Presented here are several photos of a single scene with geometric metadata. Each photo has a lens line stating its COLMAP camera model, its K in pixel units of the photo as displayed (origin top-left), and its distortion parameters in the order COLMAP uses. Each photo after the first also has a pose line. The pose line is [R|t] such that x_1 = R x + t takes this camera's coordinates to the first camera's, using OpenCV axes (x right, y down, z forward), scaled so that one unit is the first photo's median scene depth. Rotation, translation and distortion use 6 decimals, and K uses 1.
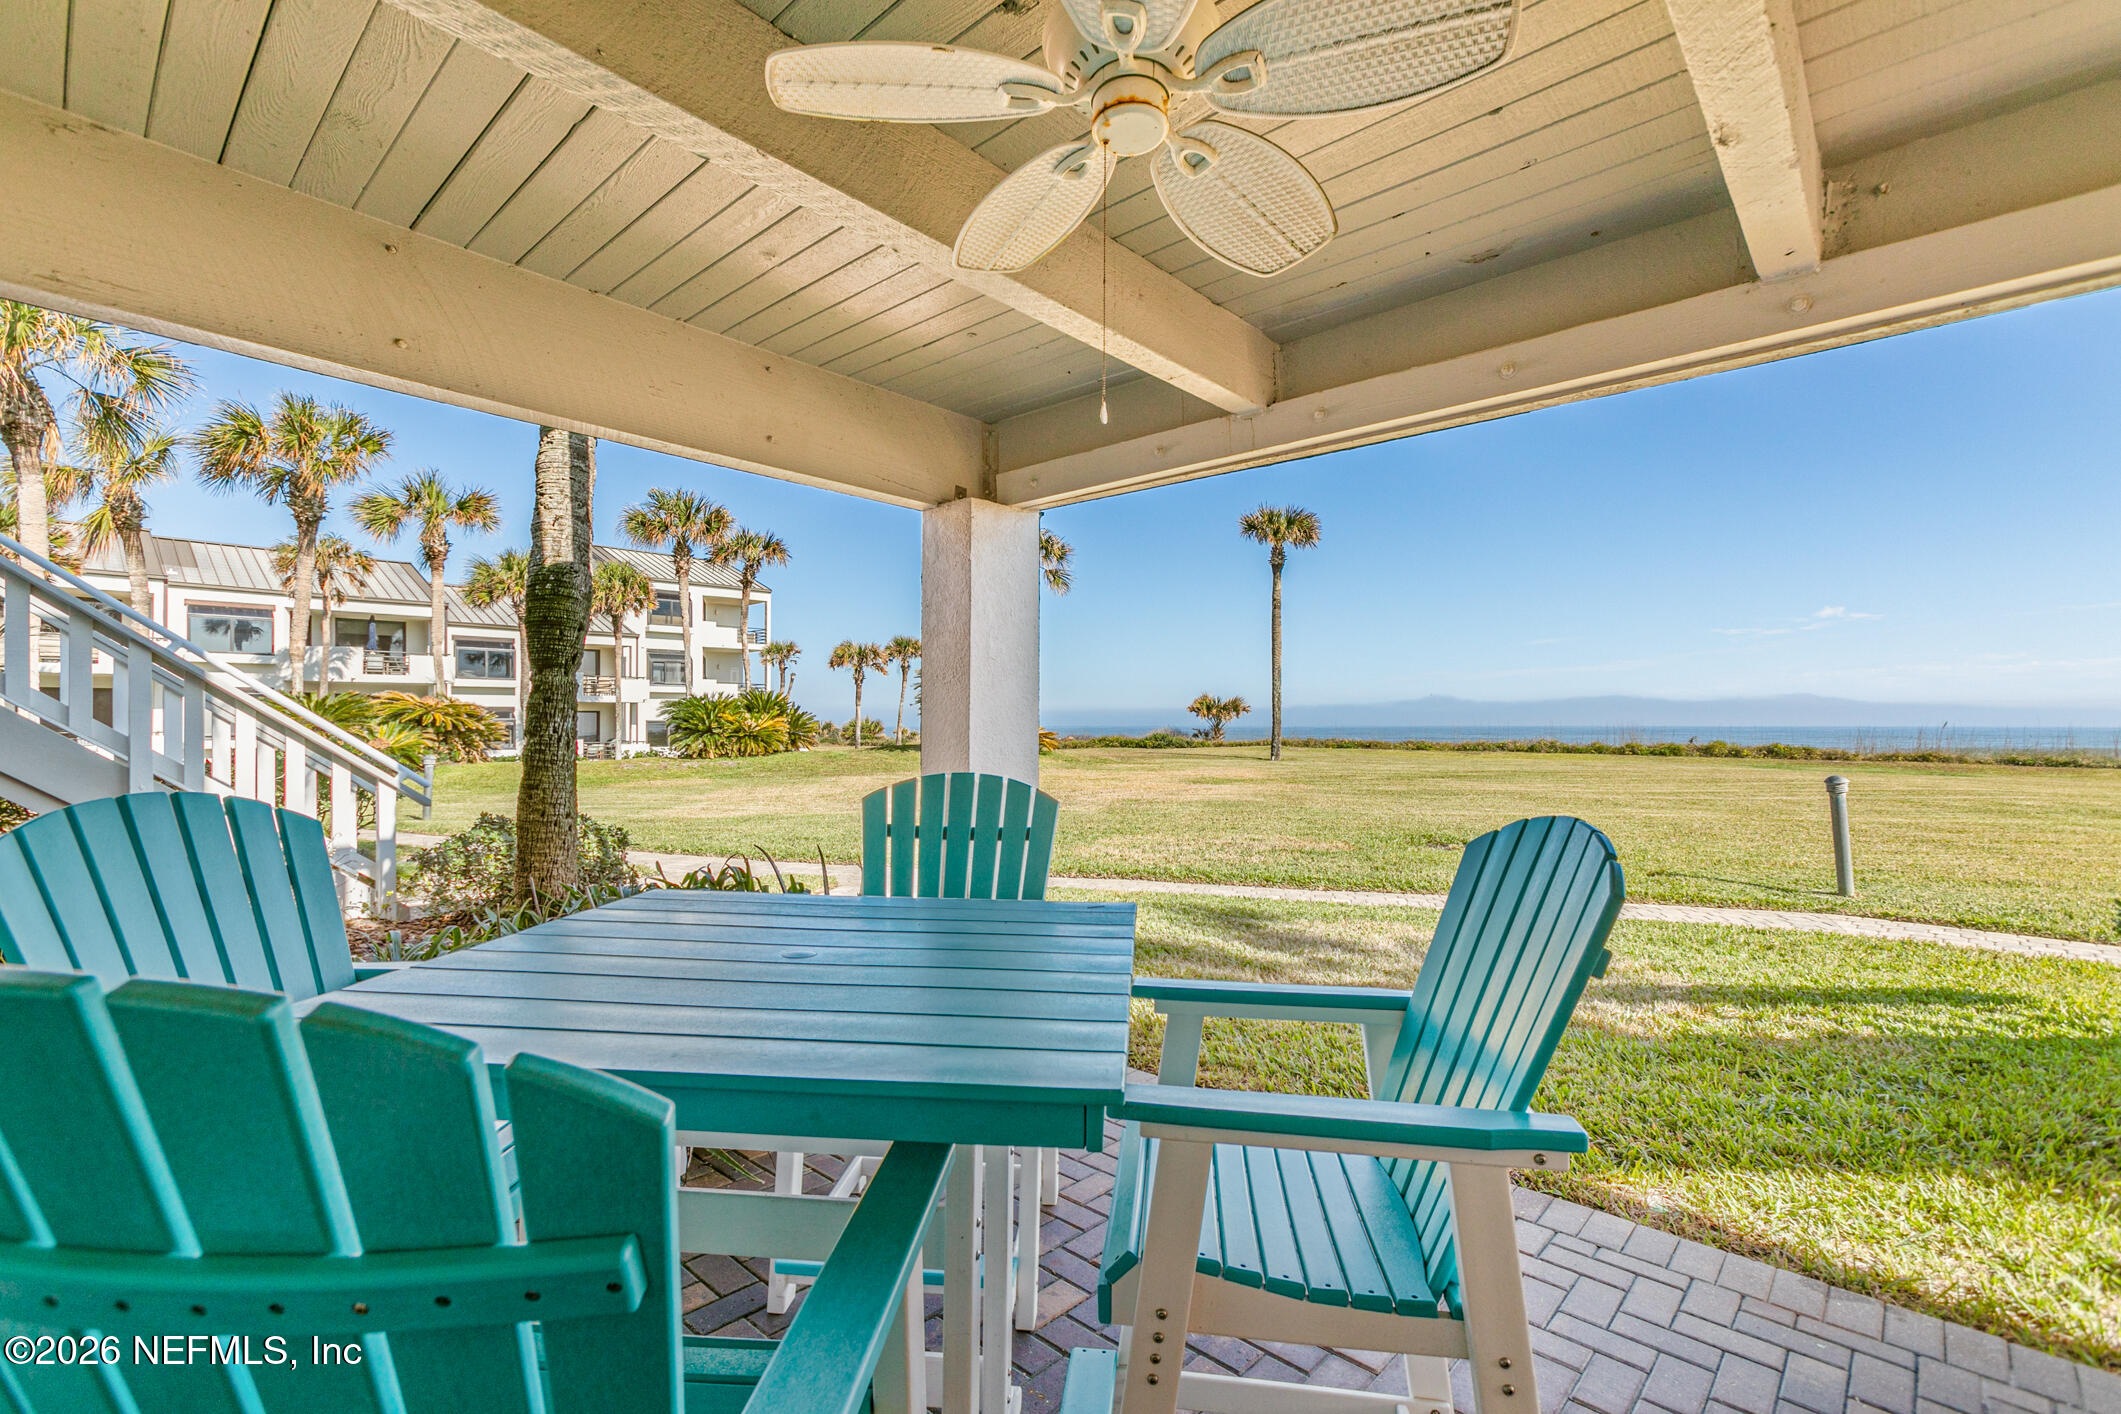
lens RADIAL K [[947.2, 0, 1056.3], [0, 947.2, 719.5], [0, 0, 1]] dist [-0.014697, 0.011648]
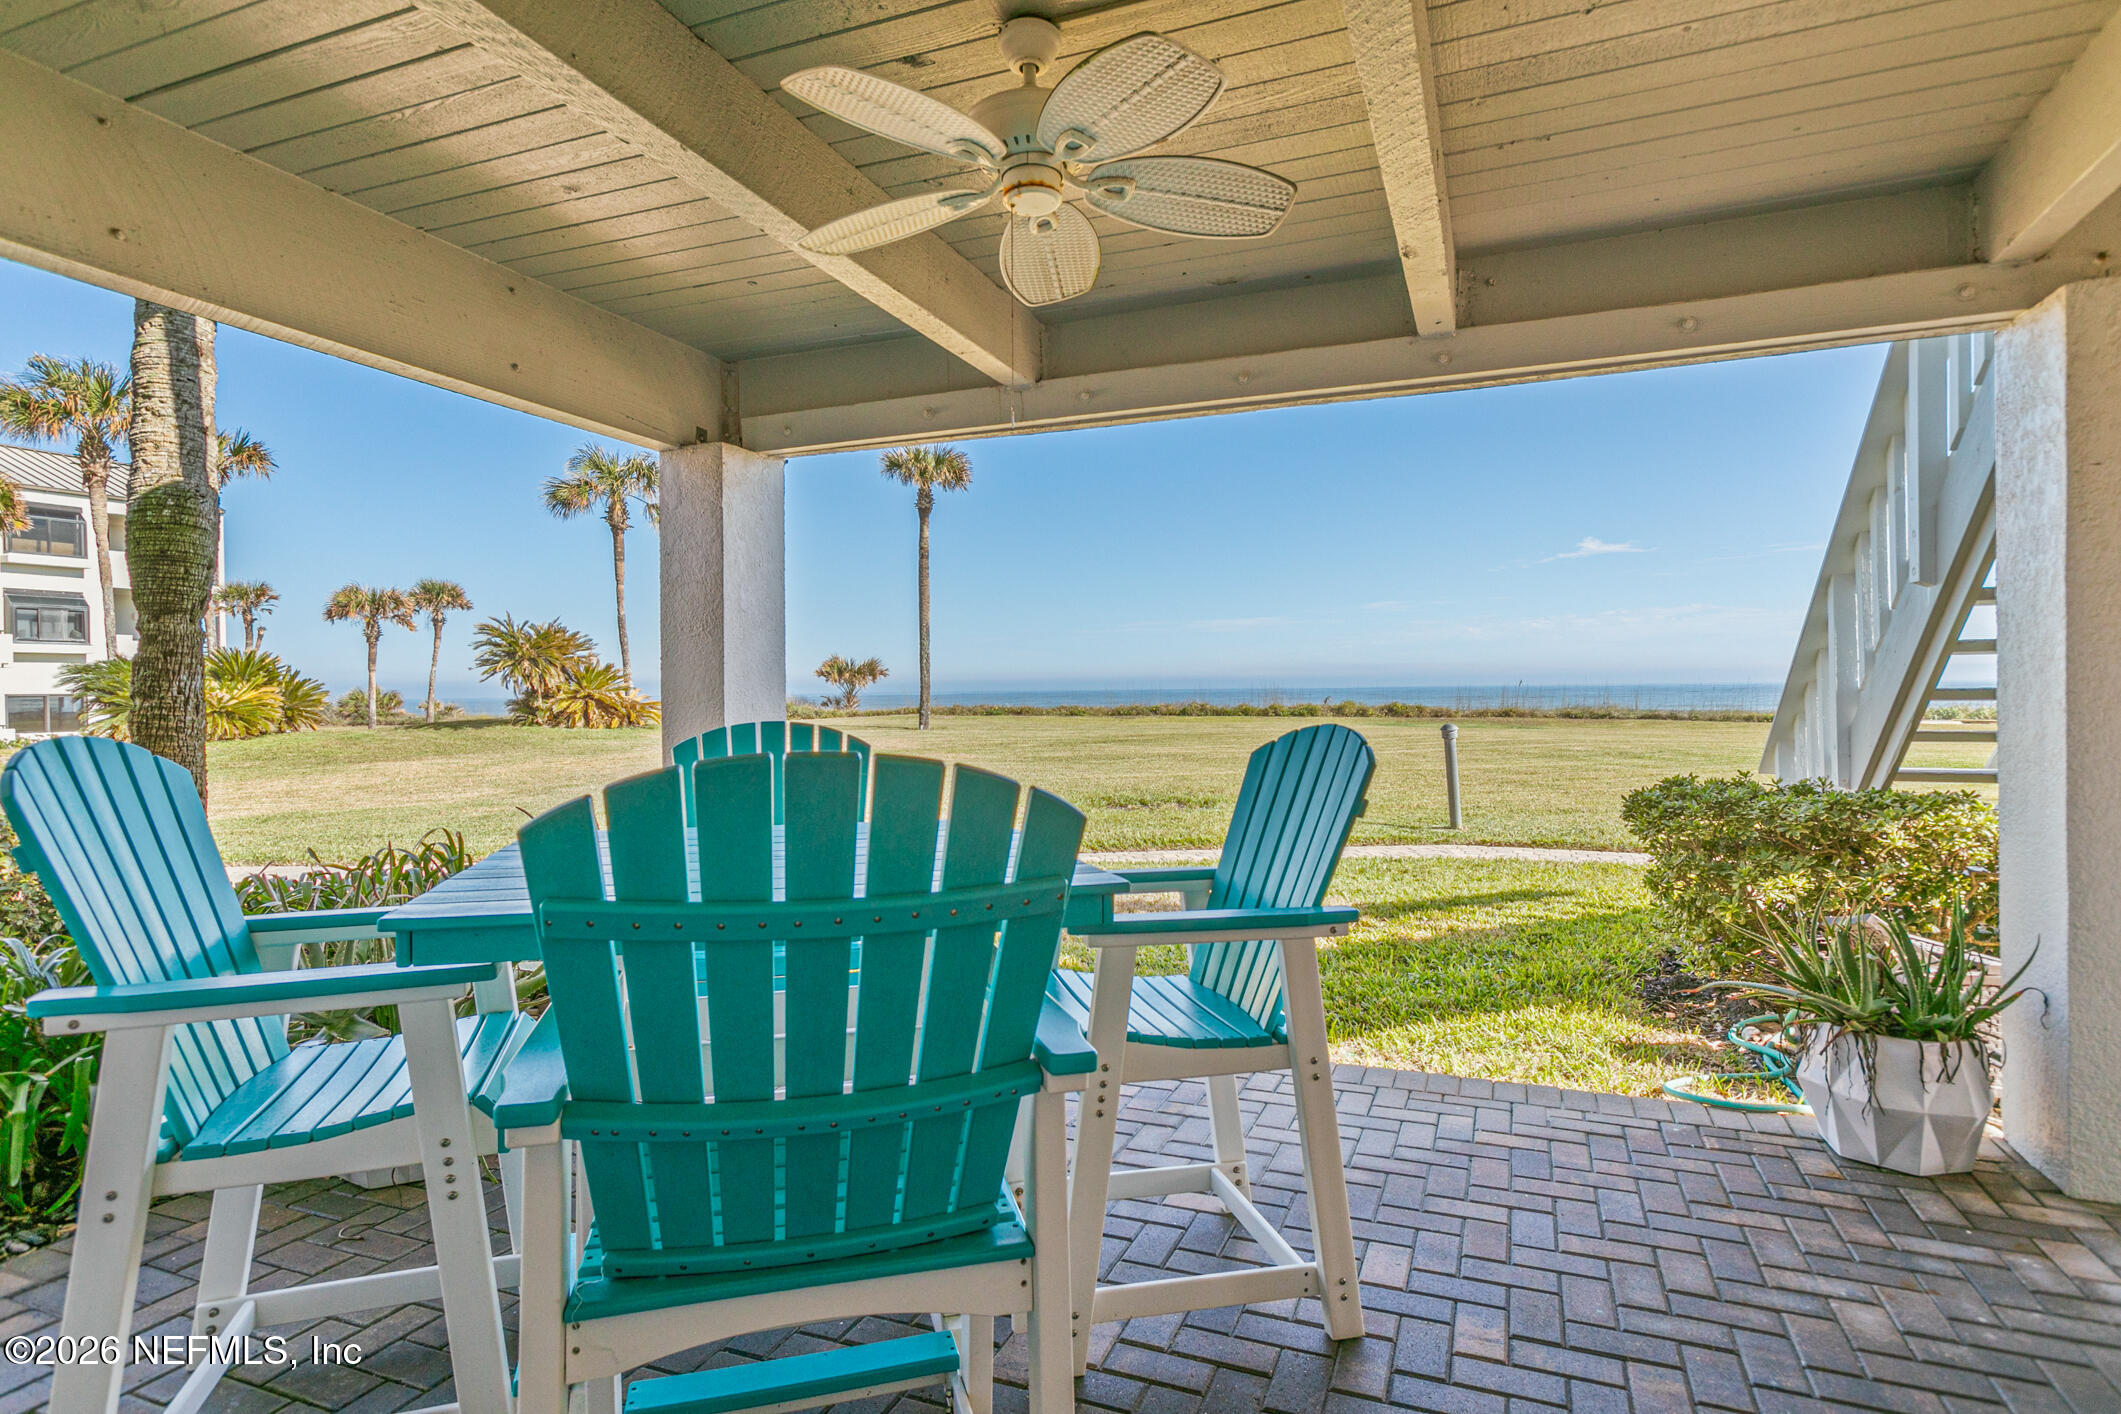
lens RADIAL K [[1115.0, 0, 1060.5], [0, 1115.0, 707.0], [0, 0, 1]] dist [-0.003499, 0.002033]
pose [[0.934544, -0.016249, 0.355476, -0.103010], [0.009662, 0.999747, 0.020296, 0.008306], [-0.355716, -0.015533, 0.934465, -0.104905]]
